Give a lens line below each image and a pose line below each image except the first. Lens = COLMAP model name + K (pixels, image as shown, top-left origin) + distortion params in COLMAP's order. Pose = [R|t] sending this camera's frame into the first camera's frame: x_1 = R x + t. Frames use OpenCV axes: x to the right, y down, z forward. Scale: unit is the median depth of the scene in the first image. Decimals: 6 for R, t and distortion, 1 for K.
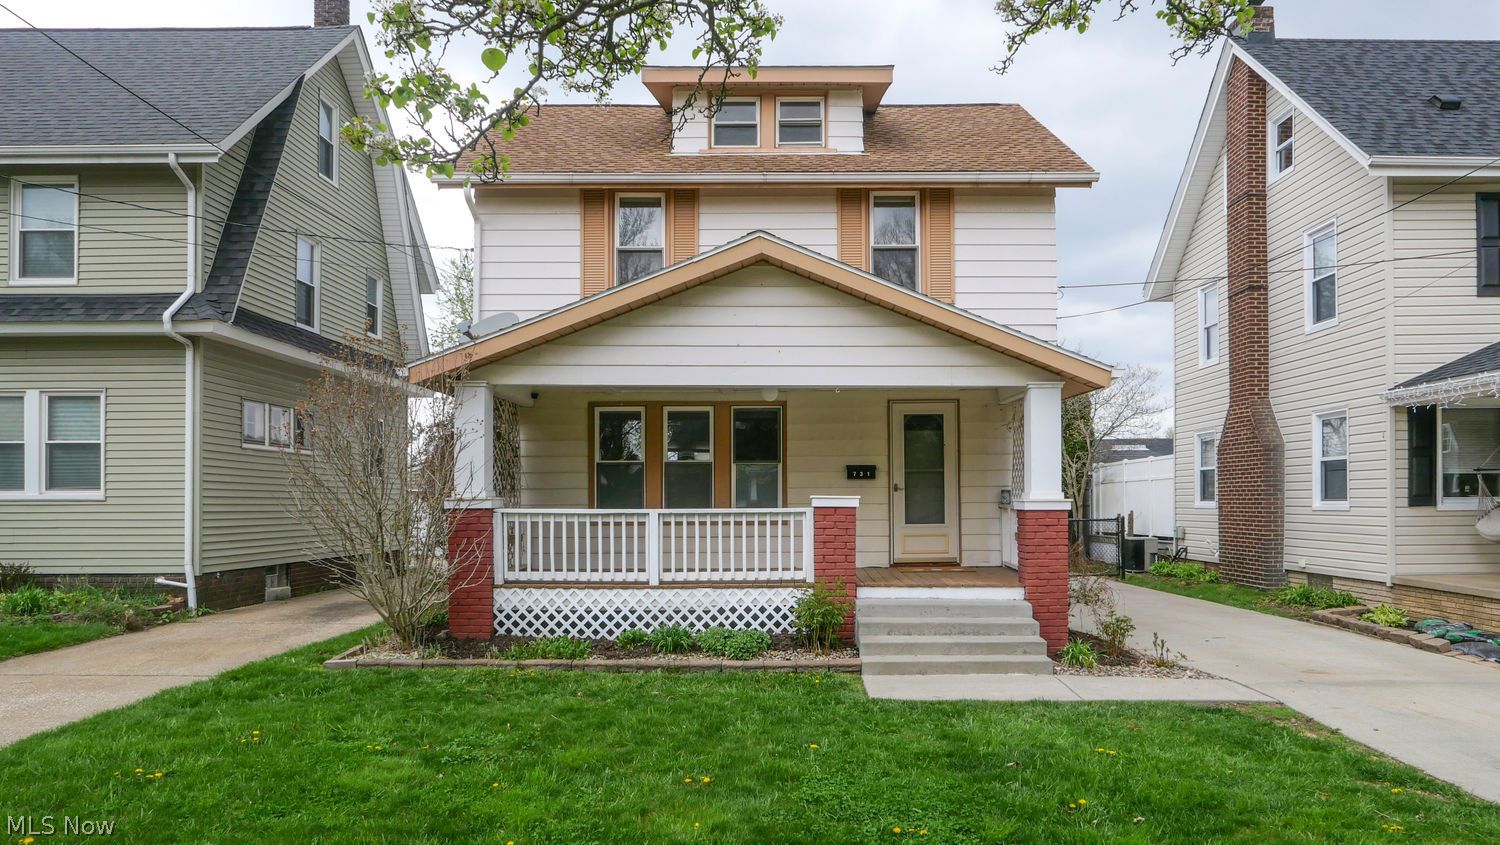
lens RADIAL K [[1050.3, 0, 751.0], [0, 1050.3, 502.8], [0, 0, 1]] dist [-0.042570, 0.029552]
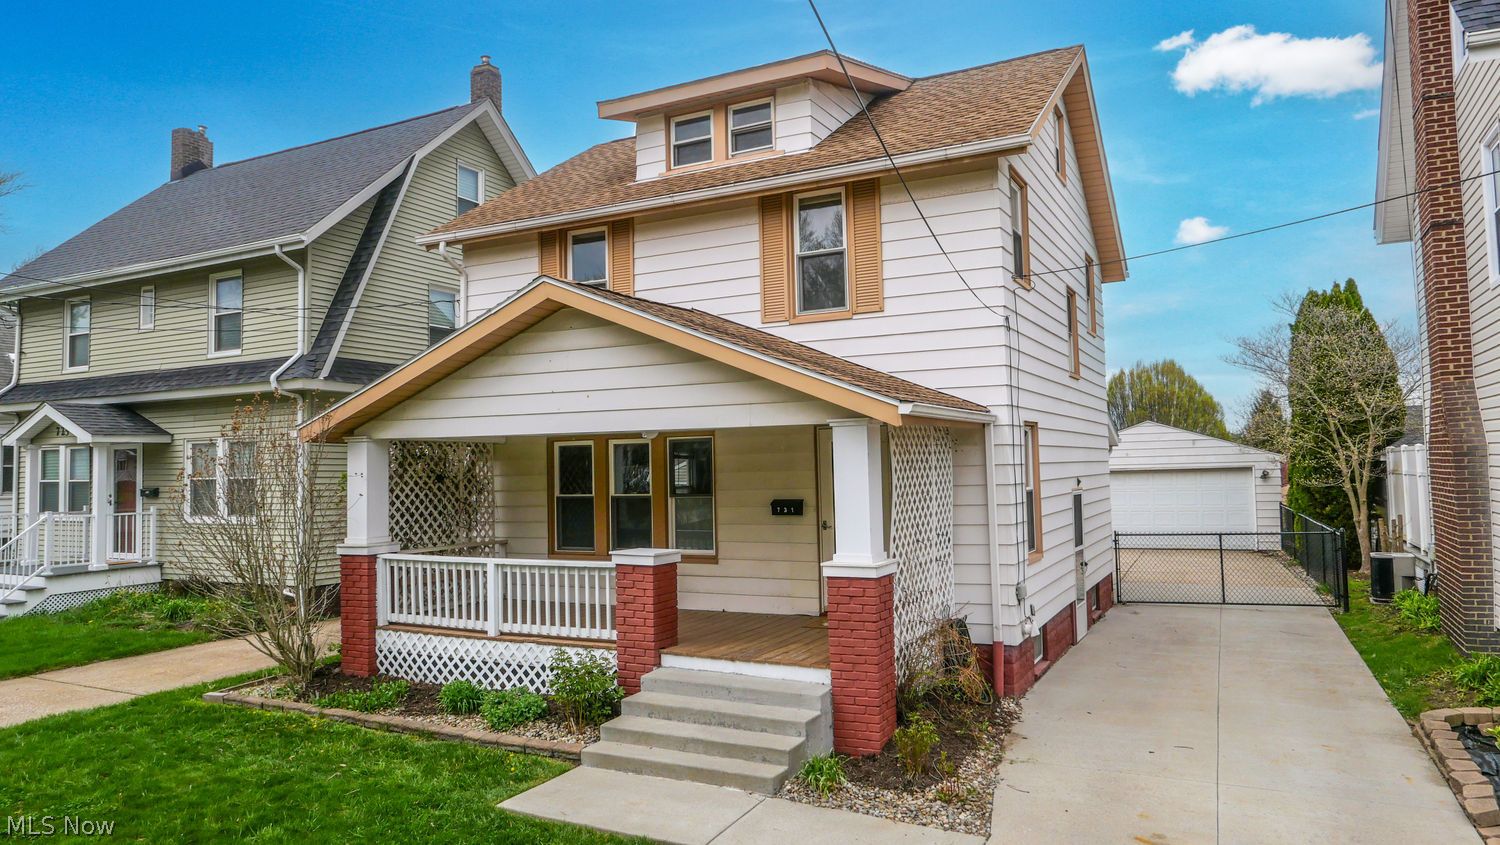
lens RADIAL K [[987.0, 0, 750.0], [0, 987.0, 422.5], [0, 0, 1]] dist [-0.020996, 0.001065]
pose [[0.882250, -0.035629, -0.469431, 0.475162], [0.019045, 0.999017, -0.040030, -0.068328], [0.470395, 0.026376, 0.882061, 0.238788]]
